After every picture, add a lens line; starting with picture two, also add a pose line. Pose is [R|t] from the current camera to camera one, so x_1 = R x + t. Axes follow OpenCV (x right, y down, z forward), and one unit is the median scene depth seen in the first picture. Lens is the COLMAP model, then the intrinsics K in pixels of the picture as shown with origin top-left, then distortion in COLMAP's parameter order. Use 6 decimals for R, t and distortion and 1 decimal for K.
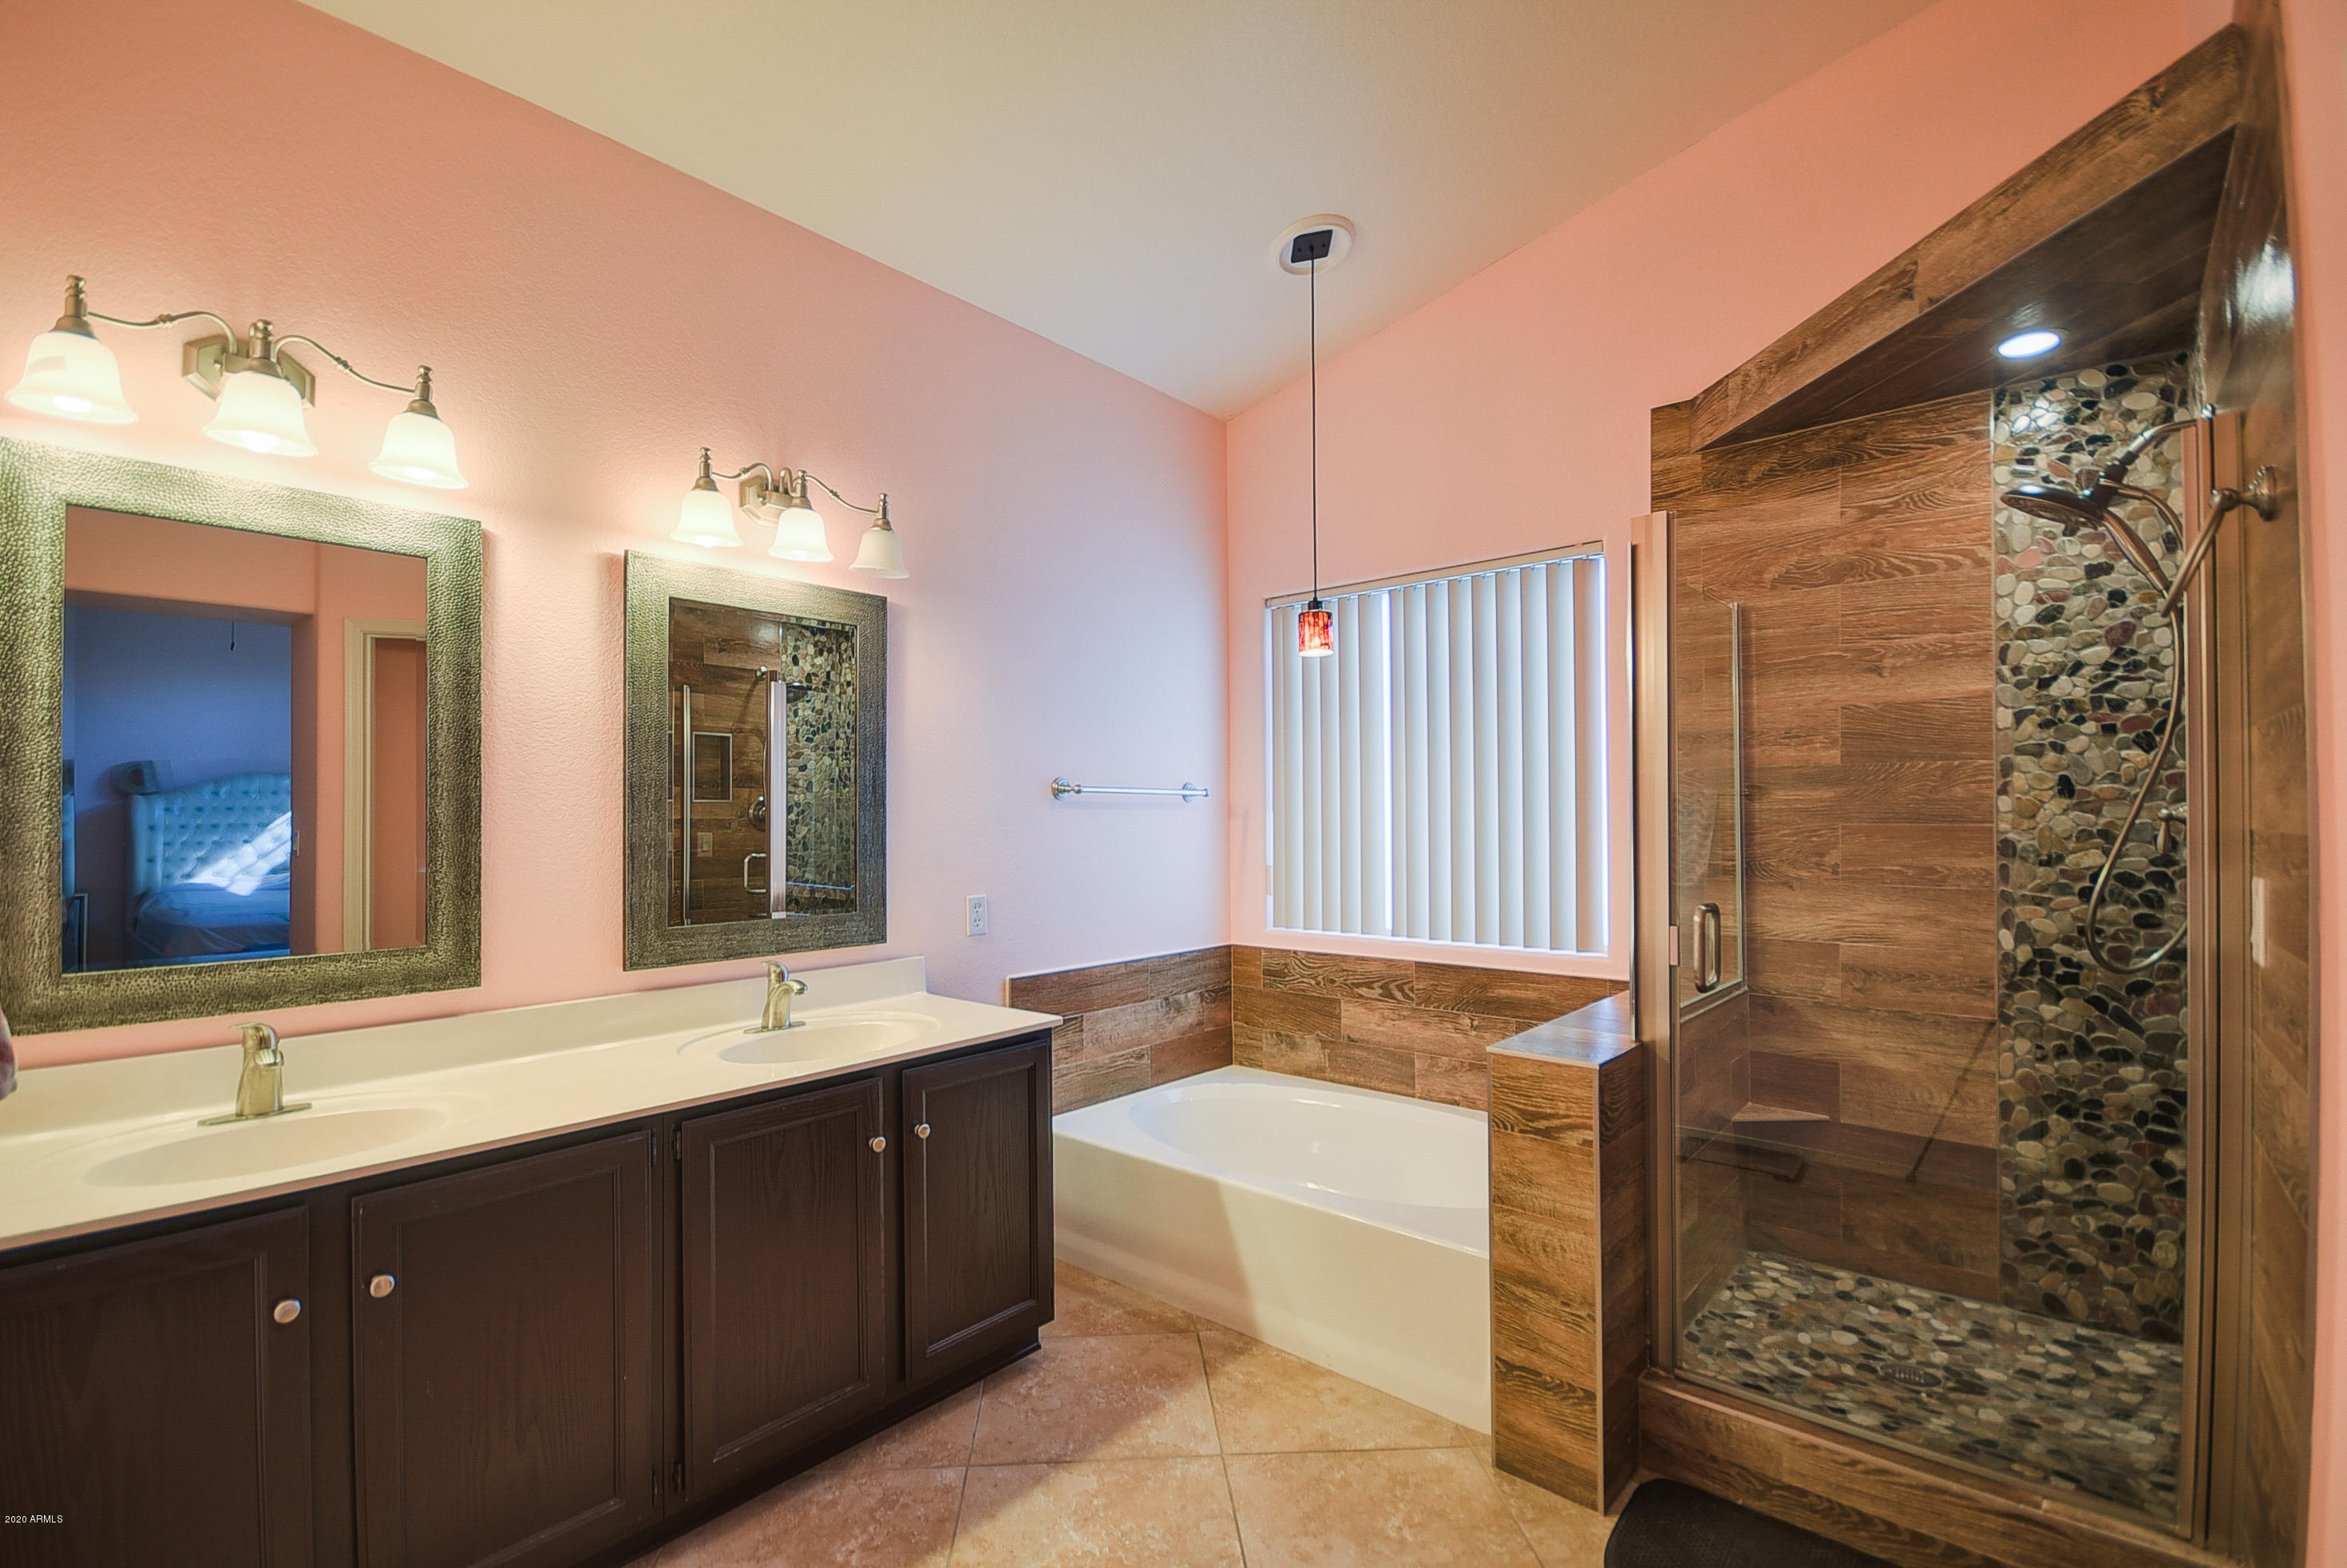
lens RADIAL K [[1036.3, 0, 1142.3], [0, 1036.3, 805.8], [0, 0, 1]] dist [-0.004763, -0.003324]
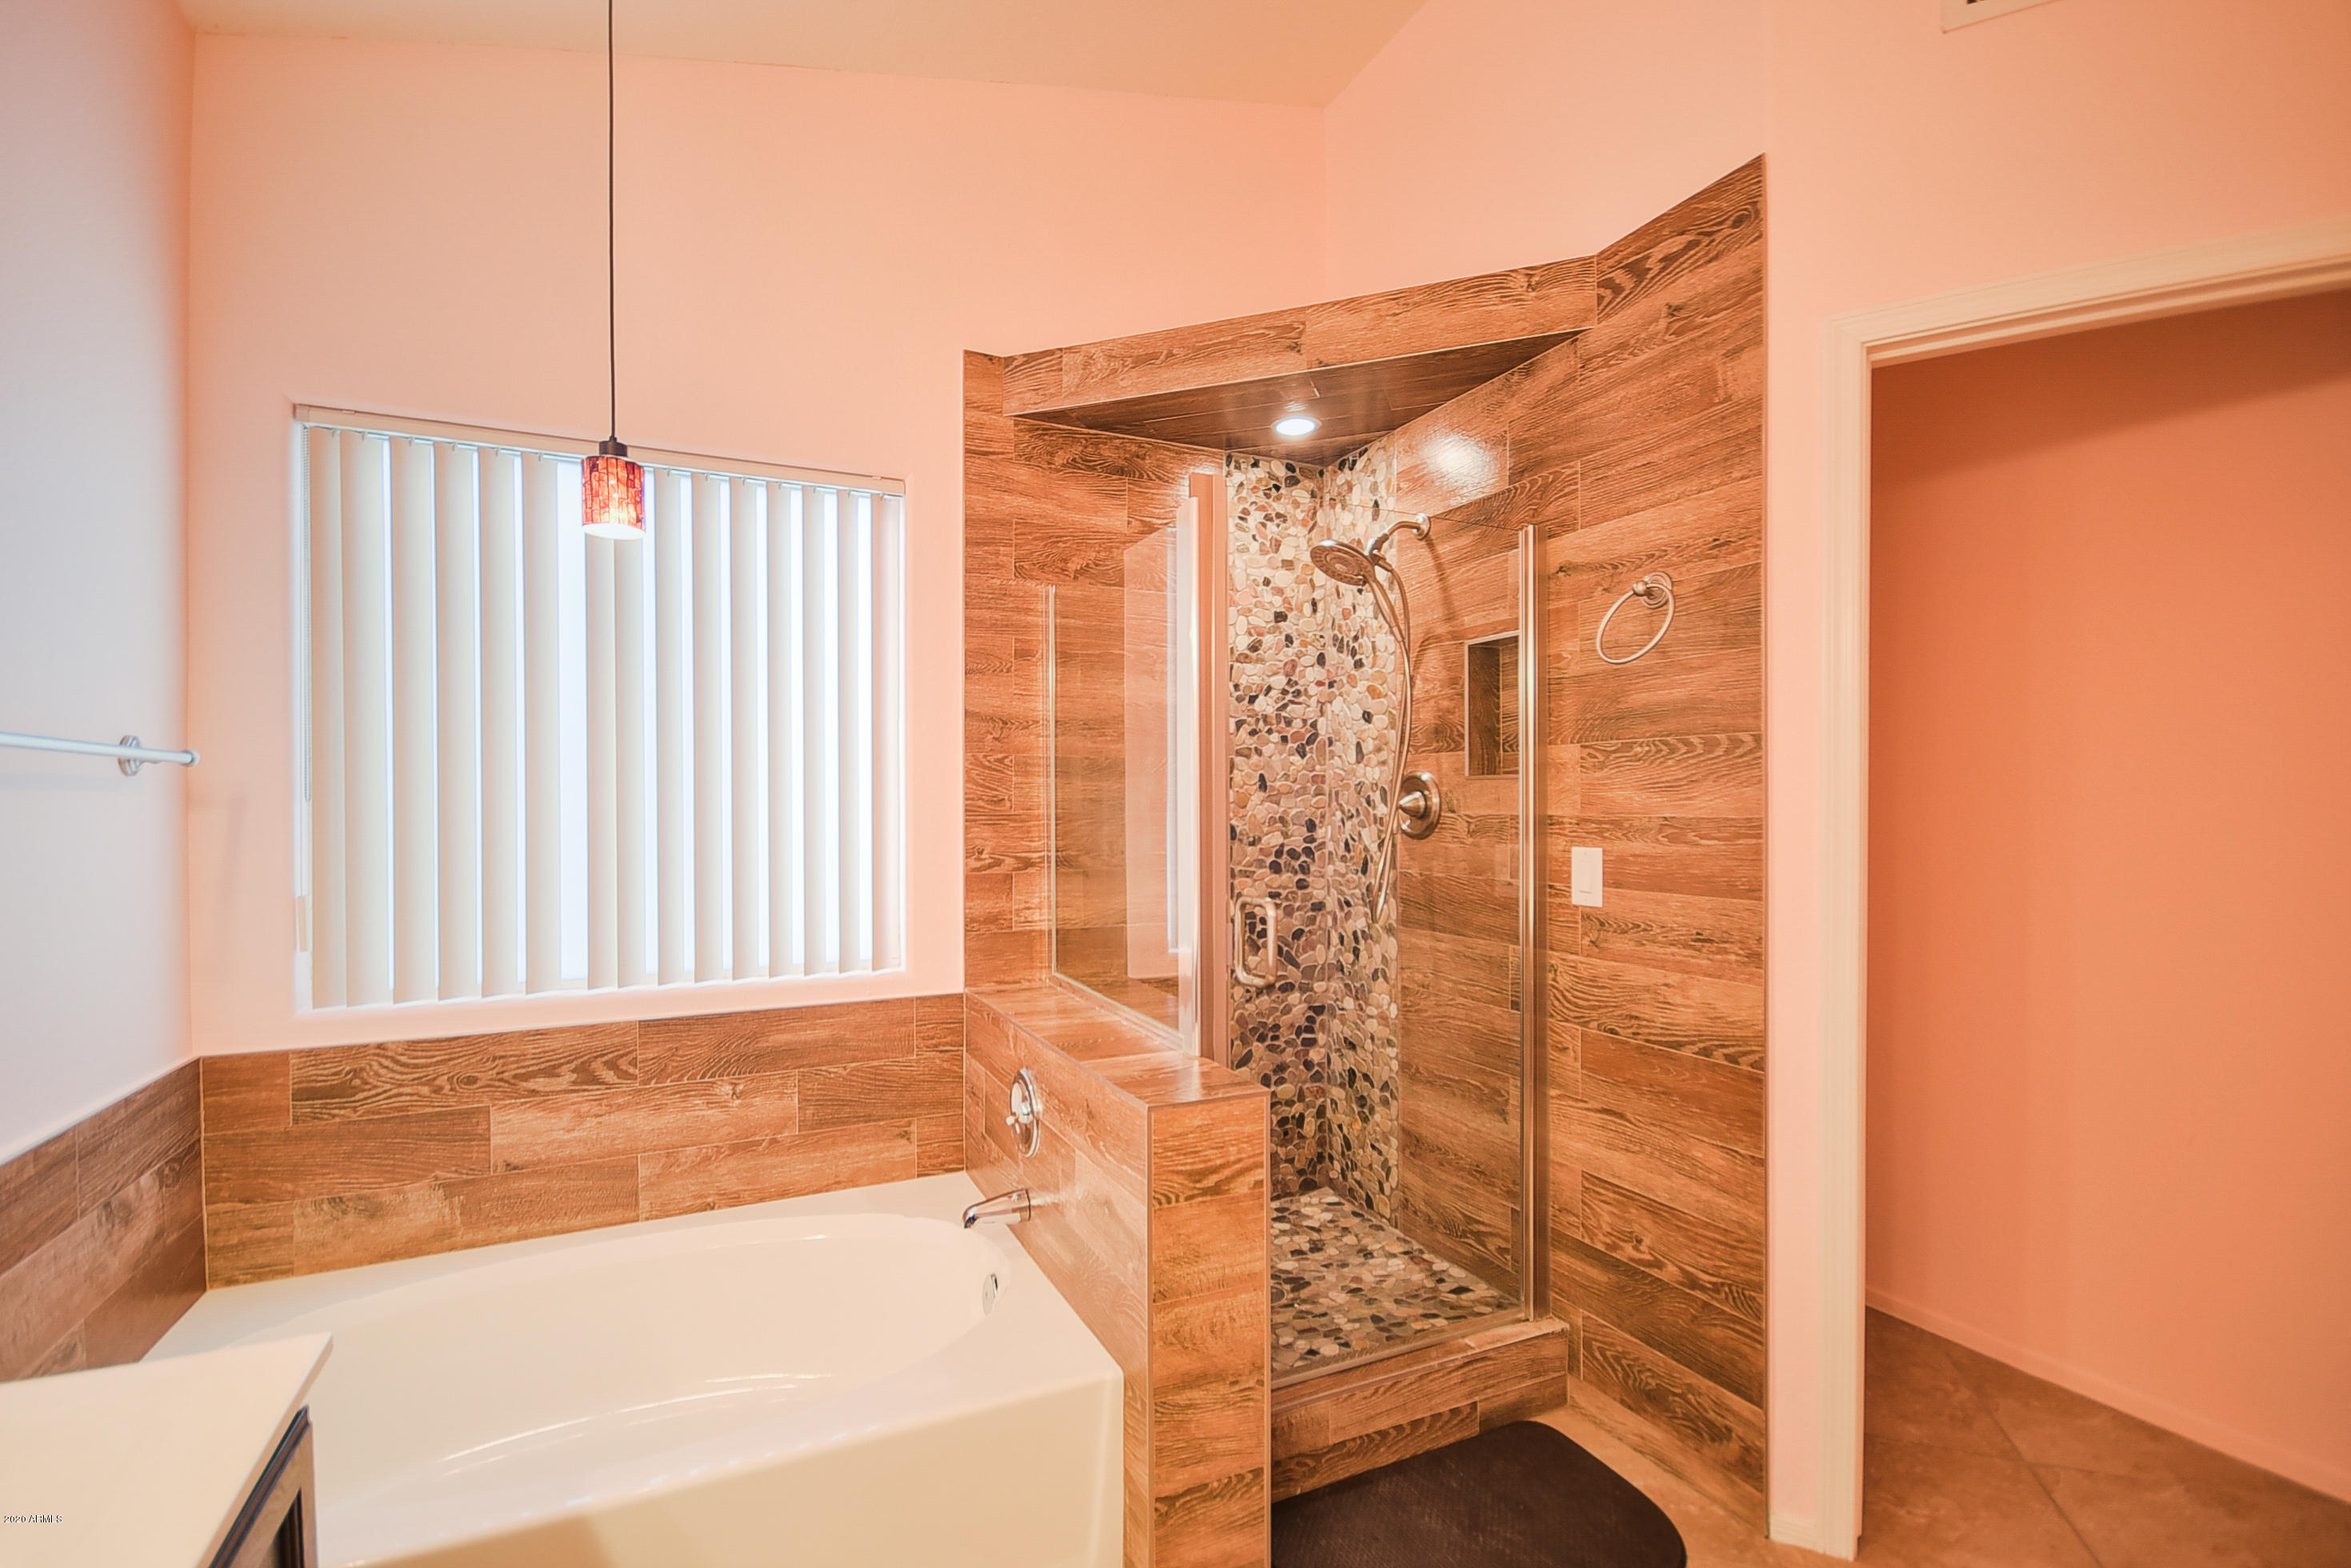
lens RADIAL K [[1038.0, 0, 1144.3], [0, 1038.0, 805.8], [0, 0, 1]] dist [-0.004763, -0.003324]
pose [[0.388005, 0.000337, 0.921657, -0.342464], [-0.008873, 0.999955, 0.003369, 0.006864], [-0.921614, -0.009485, 0.387991, 0.637228]]
